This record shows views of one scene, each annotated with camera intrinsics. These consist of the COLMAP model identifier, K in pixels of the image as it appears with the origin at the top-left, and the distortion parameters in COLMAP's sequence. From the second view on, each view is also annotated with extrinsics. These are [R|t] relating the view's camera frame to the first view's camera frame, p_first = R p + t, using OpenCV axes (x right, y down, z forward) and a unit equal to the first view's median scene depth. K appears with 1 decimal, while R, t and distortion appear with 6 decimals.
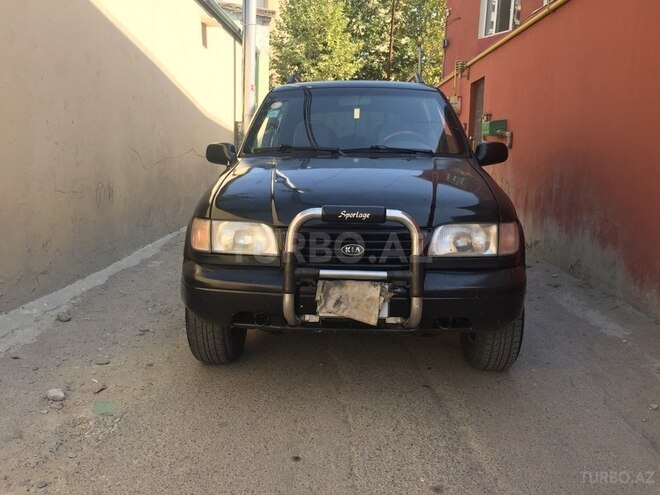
lens RADIAL K [[558.0, 0, 330.0], [0, 558.0, 247.5], [0, 0, 1]] dist [0.041344, -0.004129]
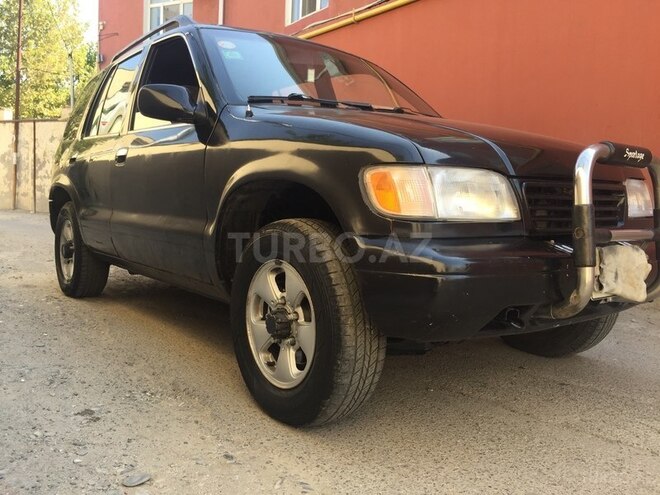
lens RADIAL K [[558.0, 0, 330.0], [0, 558.0, 247.5], [0, 0, 1]] dist [0.041344, -0.004129]
pose [[0.757413, -0.040477, 0.651680, -0.486878], [0.090047, 0.995015, -0.042854, 0.038928], [-0.646697, 0.091140, 0.757283, 0.441602]]
